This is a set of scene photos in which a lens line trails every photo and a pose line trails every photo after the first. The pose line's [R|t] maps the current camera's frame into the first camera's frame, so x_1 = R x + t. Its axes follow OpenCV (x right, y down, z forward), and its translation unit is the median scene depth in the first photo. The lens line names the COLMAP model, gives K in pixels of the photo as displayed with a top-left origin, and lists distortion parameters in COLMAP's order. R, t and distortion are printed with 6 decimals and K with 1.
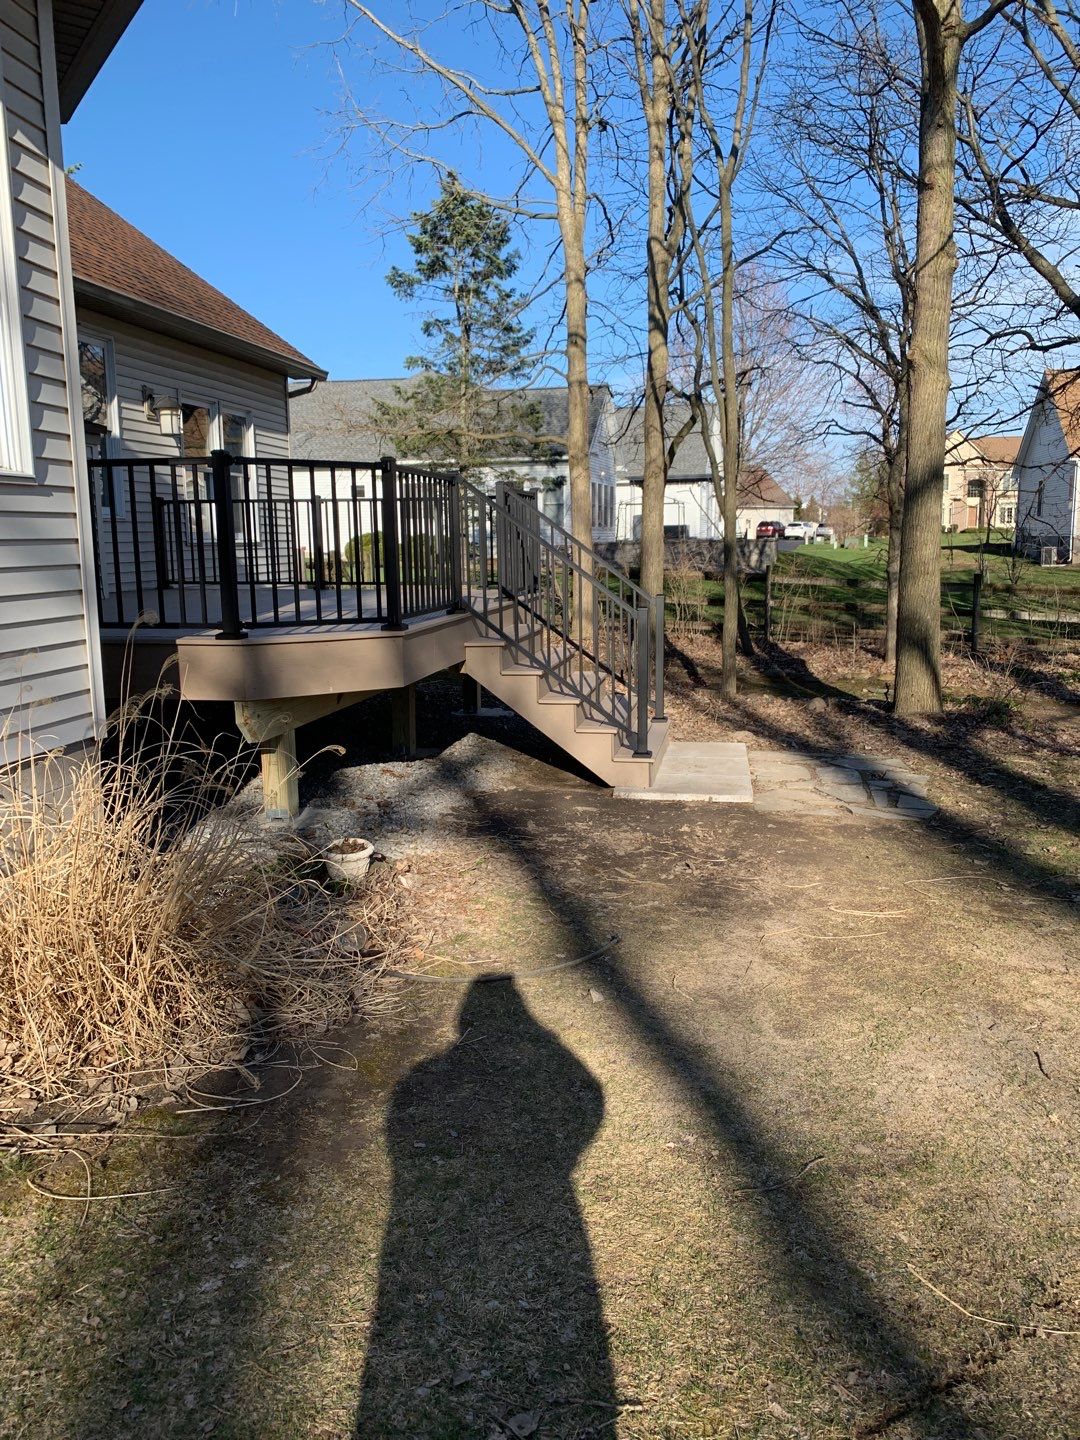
lens RADIAL K [[1081.8, 0, 533.1], [0, 1081.8, 717.3], [0, 0, 1]] dist [0.042186, -0.050479]
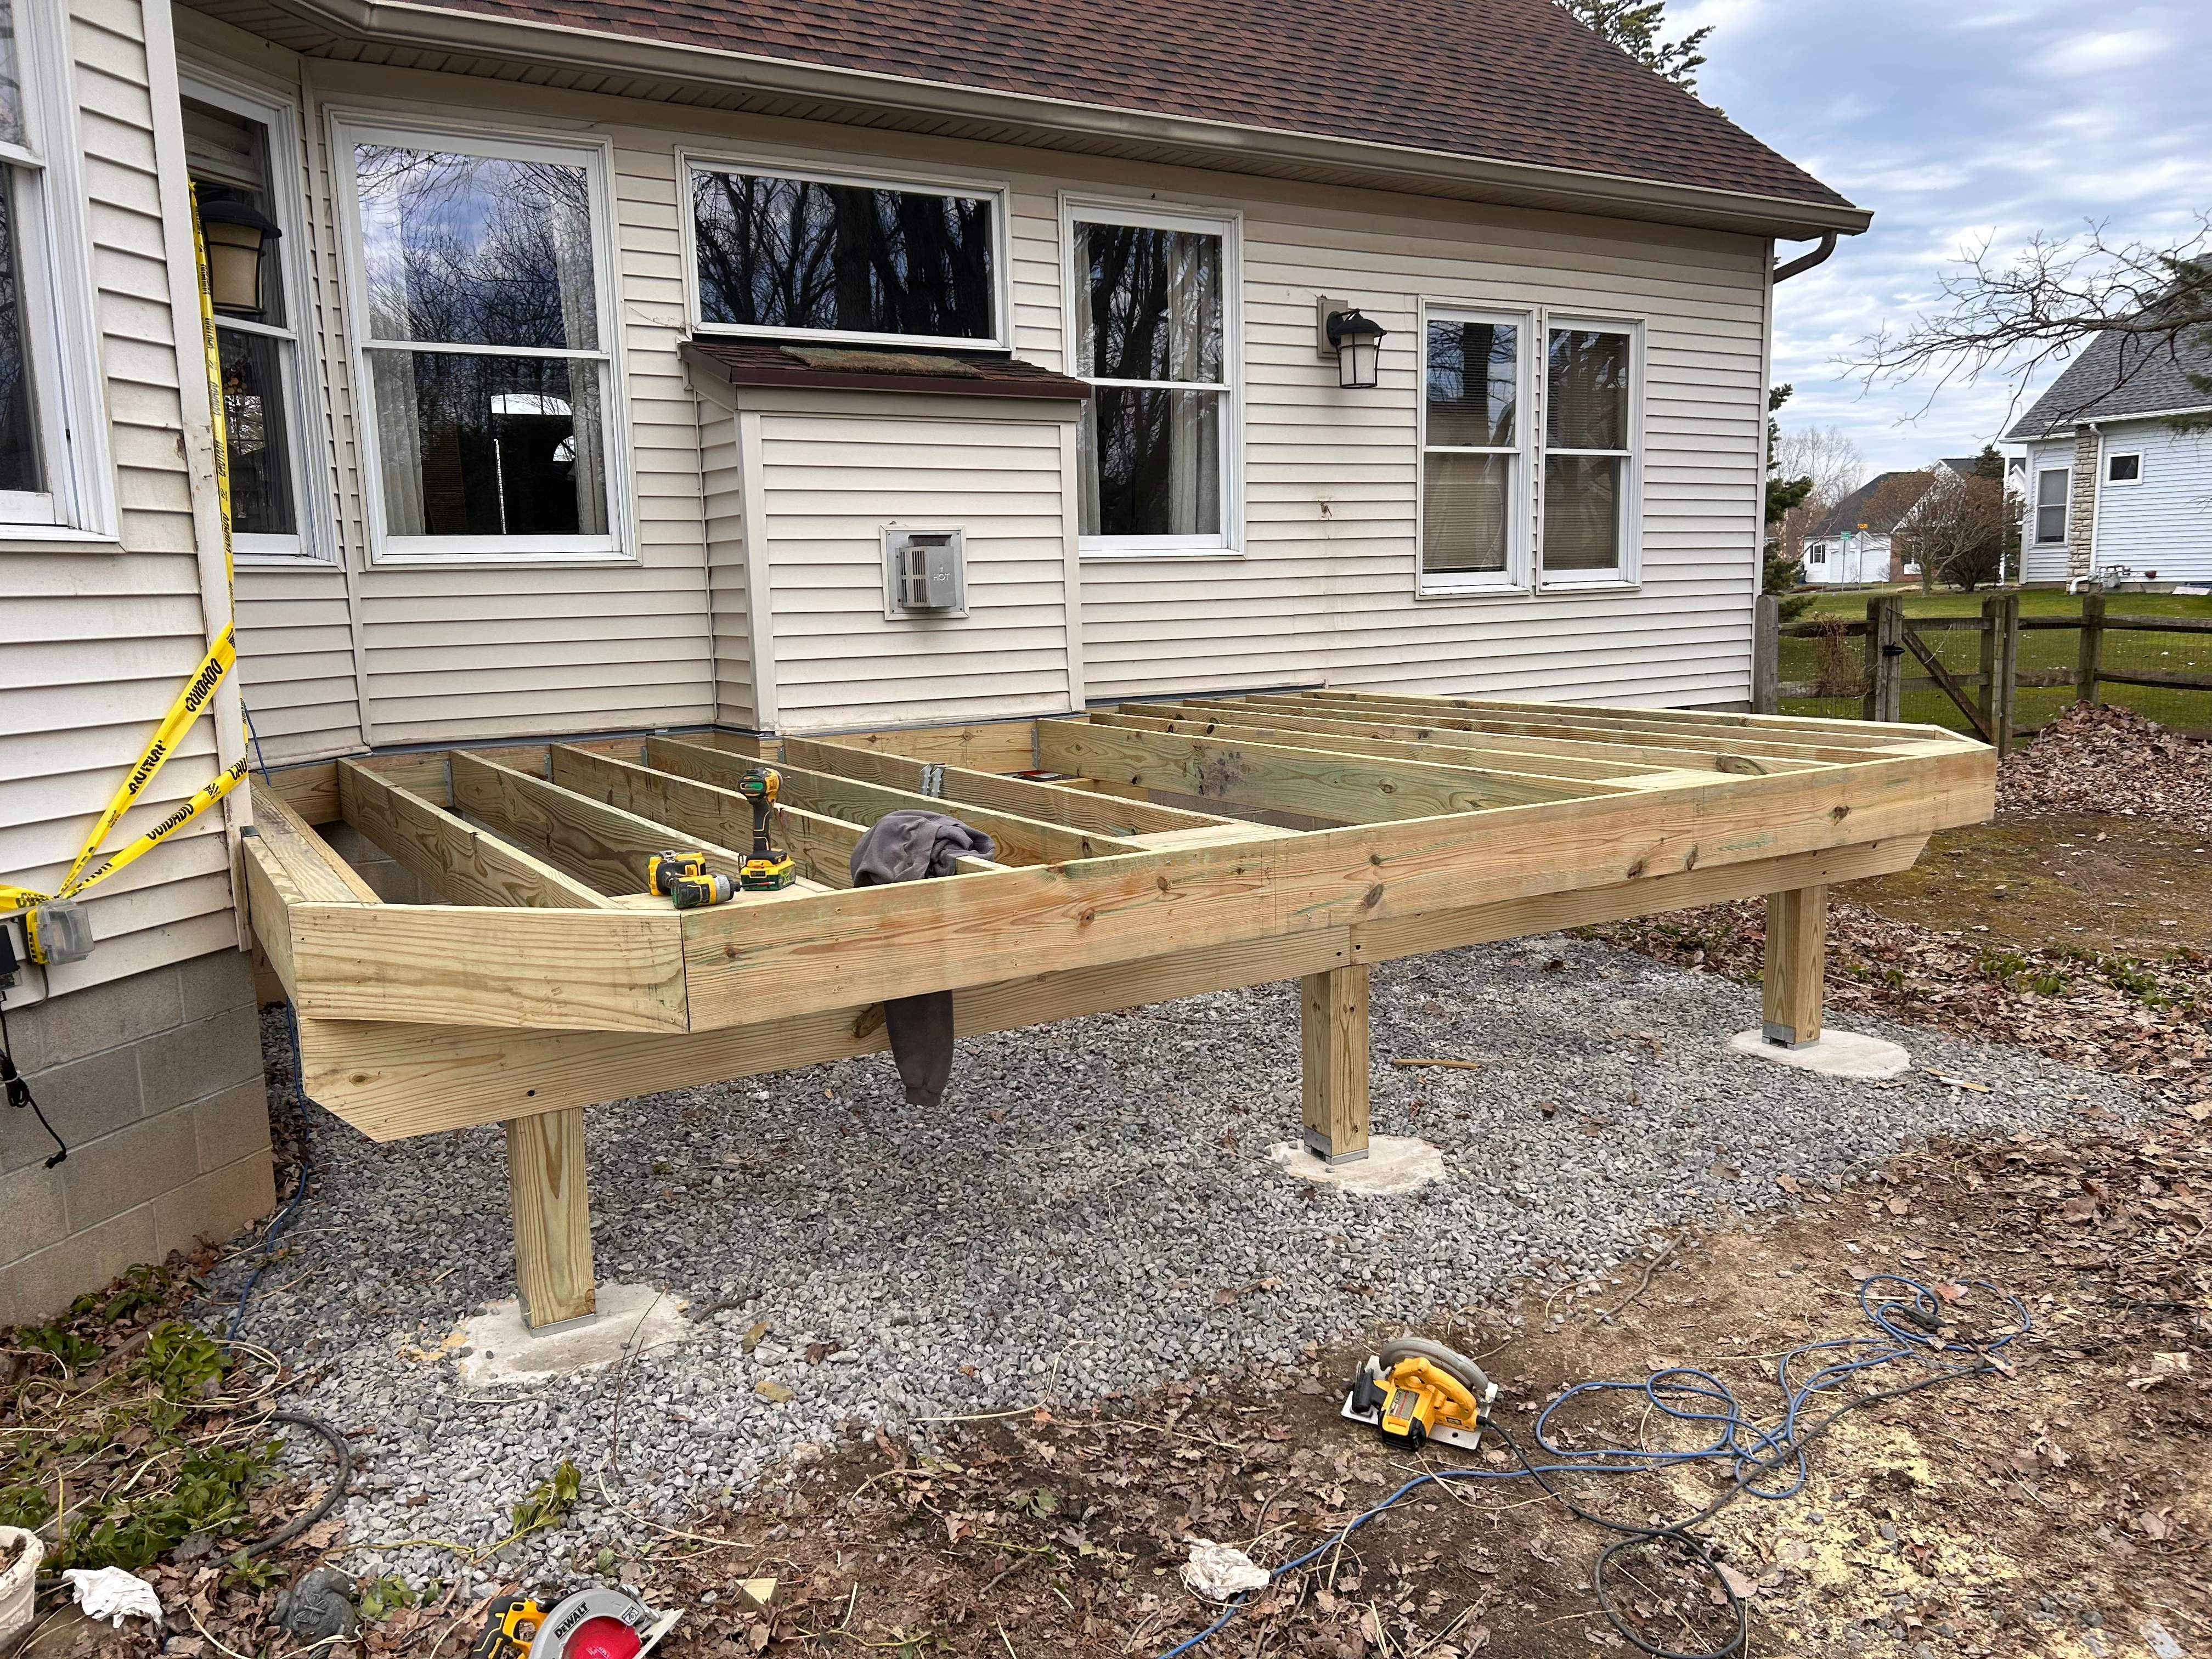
lens RADIAL K [[1665.7, 0, 1111.3], [0, 1665.7, 840.3], [0, 0, 1]] dist [0.016010, -0.008174]
pose [[0.668438, 0.105439, -0.736256, 0.199832], [-0.102167, 0.993534, 0.049527, -0.078773], [0.736717, 0.042115, 0.674888, 0.414996]]
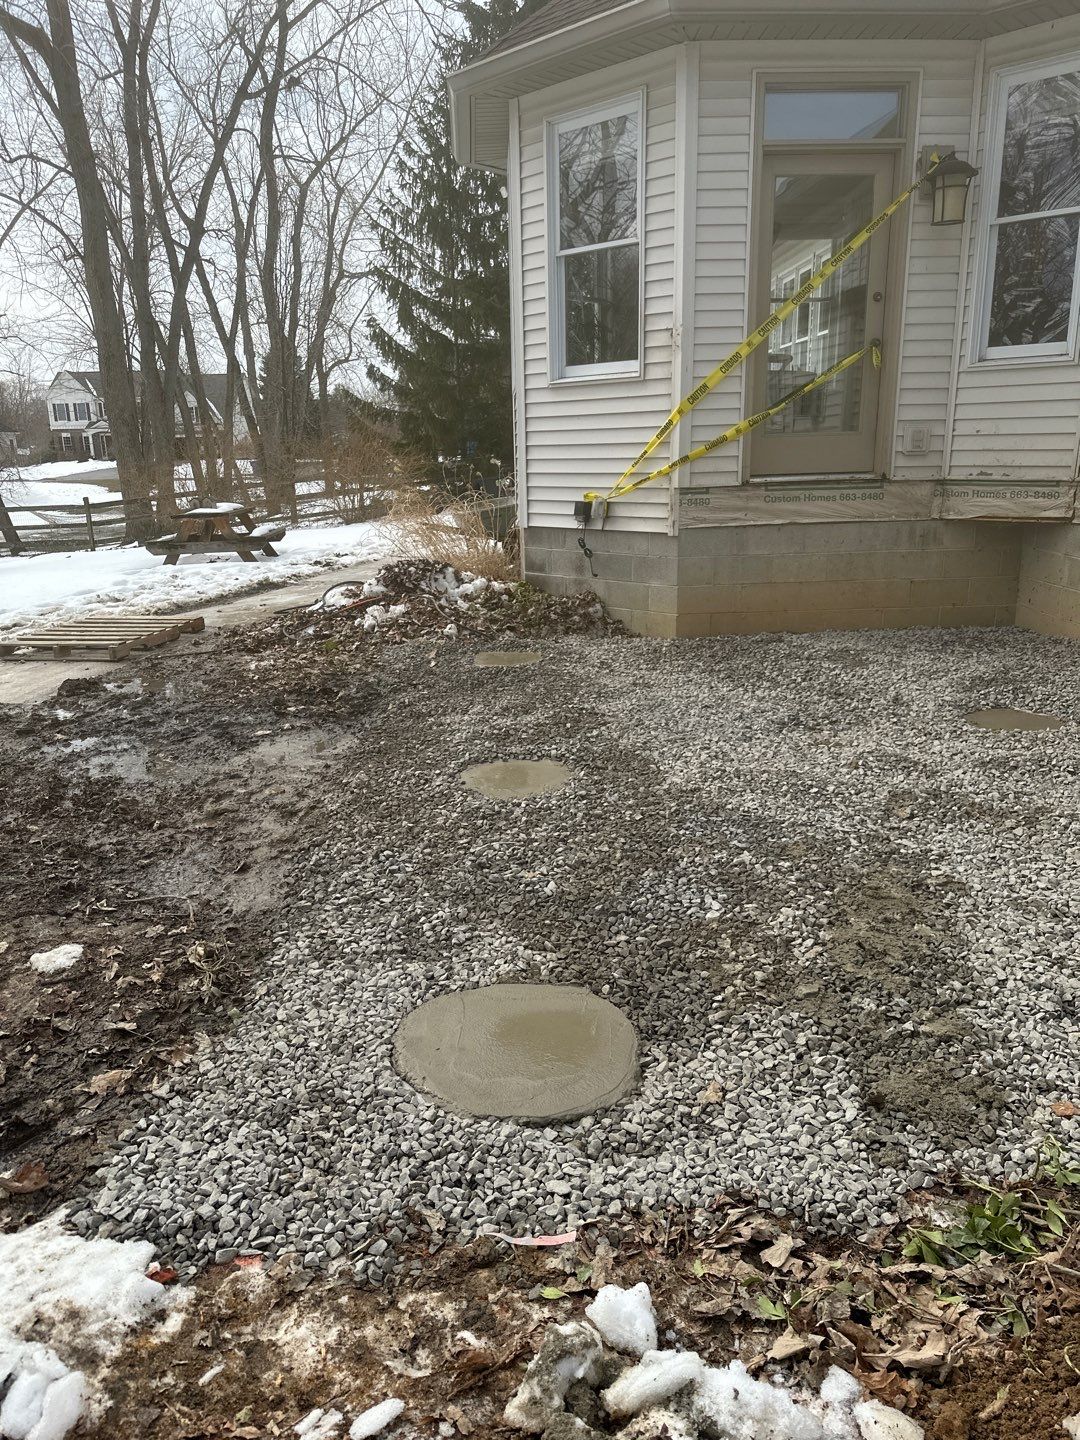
lens RADIAL K [[1013.3, 0, 522.4], [0, 1013.3, 744.5], [0, 0, 1]] dist [0.045227, -0.069986]
pose [[-0.977511, 0.093374, -0.189086, -0.009584], [0.002368, 0.901437, 0.432904, -0.173756], [0.210870, 0.422721, -0.881385, 1.159547]]
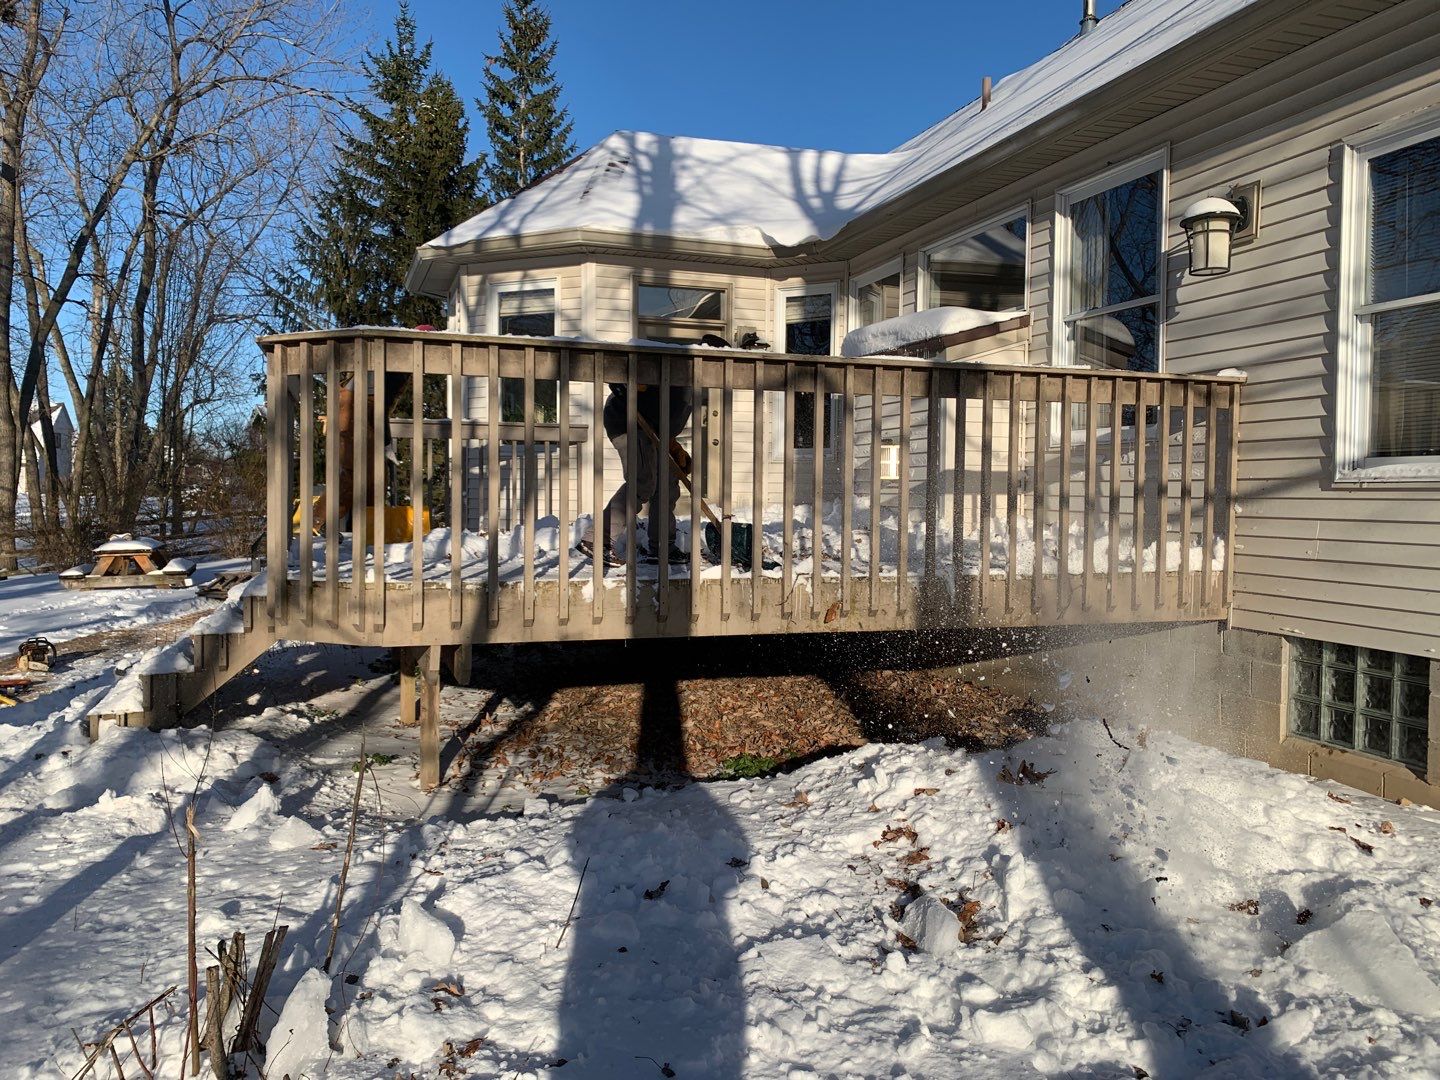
lens RADIAL K [[1081.8, 0, 733.9], [0, 1081.8, 541.3], [0, 0, 1]] dist [0.042186, -0.050479]
pose [[-0.866146, 0.033520, -0.498666, 0.123262], [-0.074274, 0.978036, 0.194751, -0.231348], [0.494241, 0.205721, -0.844633, 1.419660]]
